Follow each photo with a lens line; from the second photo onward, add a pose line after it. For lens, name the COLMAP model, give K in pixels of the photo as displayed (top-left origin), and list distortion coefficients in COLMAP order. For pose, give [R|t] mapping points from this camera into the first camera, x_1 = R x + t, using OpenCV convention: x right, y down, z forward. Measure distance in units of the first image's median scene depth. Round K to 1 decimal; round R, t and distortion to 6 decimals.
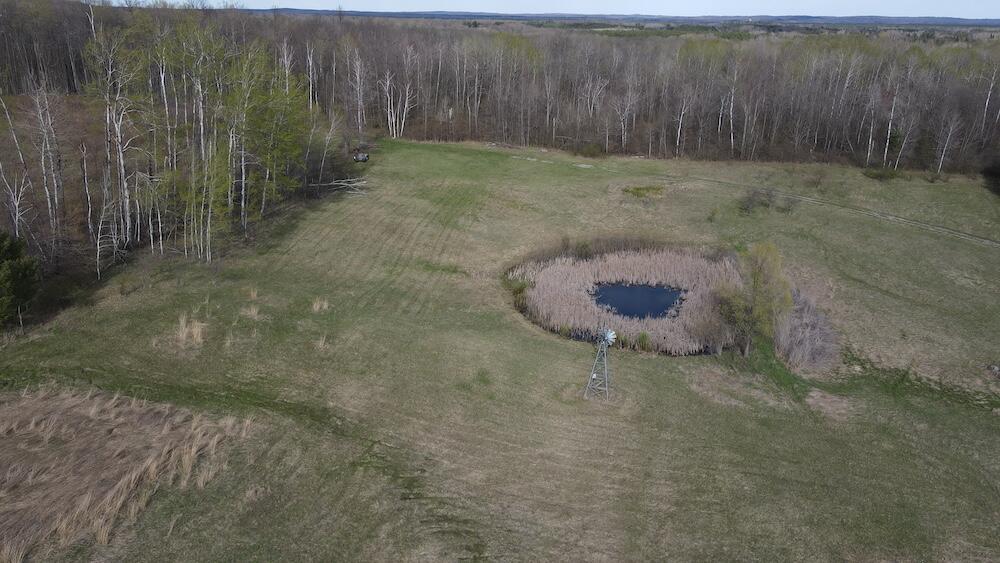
lens RADIAL K [[753.8, 0, 500.0], [0, 753.8, 281.5], [0, 0, 1]] dist [-0.001640, 0.029672]
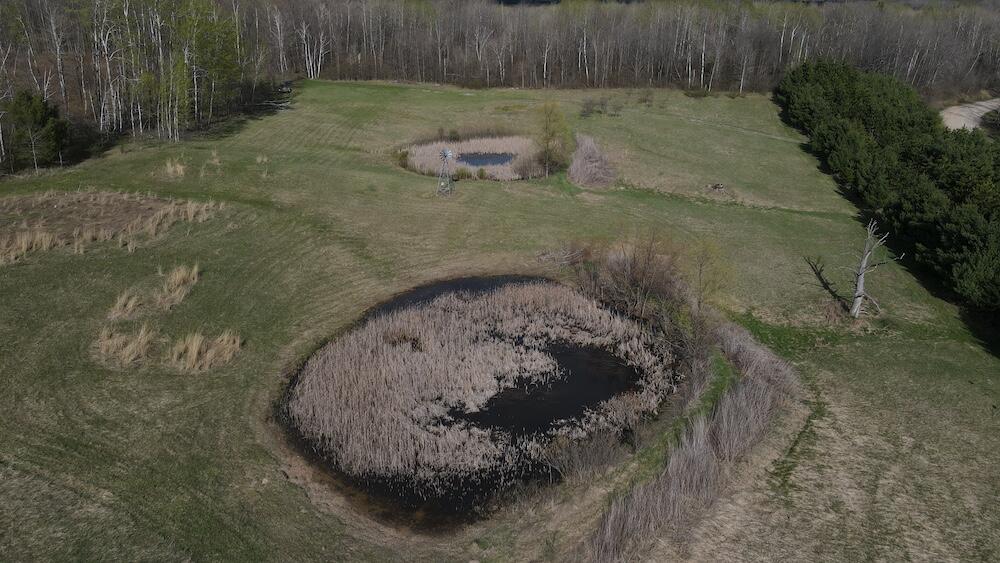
lens RADIAL K [[753.8, 0, 500.0], [0, 753.8, 281.5], [0, 0, 1]] dist [-0.001640, 0.029672]
pose [[0.995160, -0.046016, 0.086828, 0.049049], [0.043836, 0.998678, 0.026860, 0.146066], [-0.087949, -0.022923, 0.995861, -0.294377]]
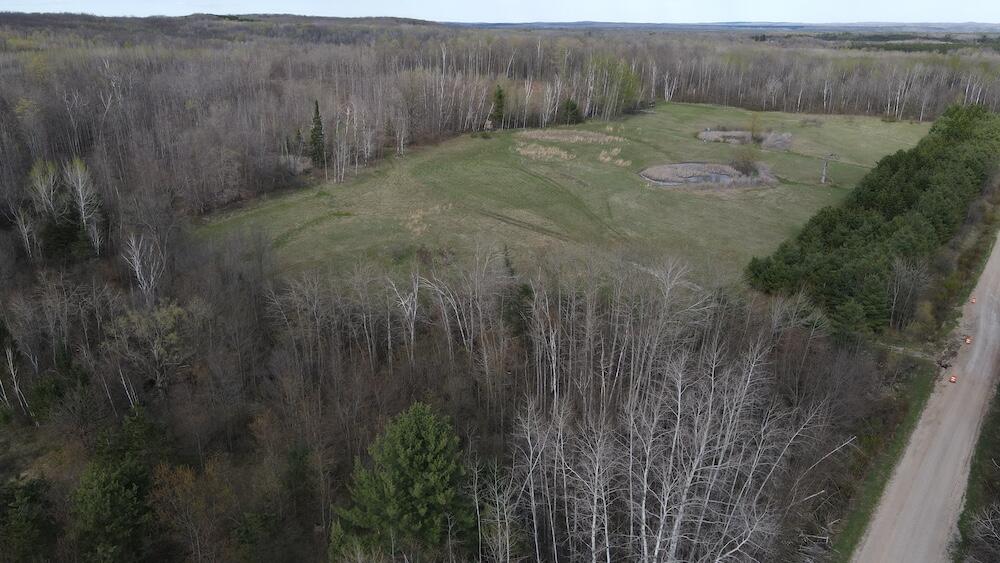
lens RADIAL K [[753.8, 0, 500.0], [0, 753.8, 281.5], [0, 0, 1]] dist [-0.001640, 0.029672]
pose [[0.933442, 0.108938, -0.341788, 0.289042], [-0.113539, 0.993512, 0.006580, 0.501367], [0.340287, 0.032664, 0.939754, -1.645622]]
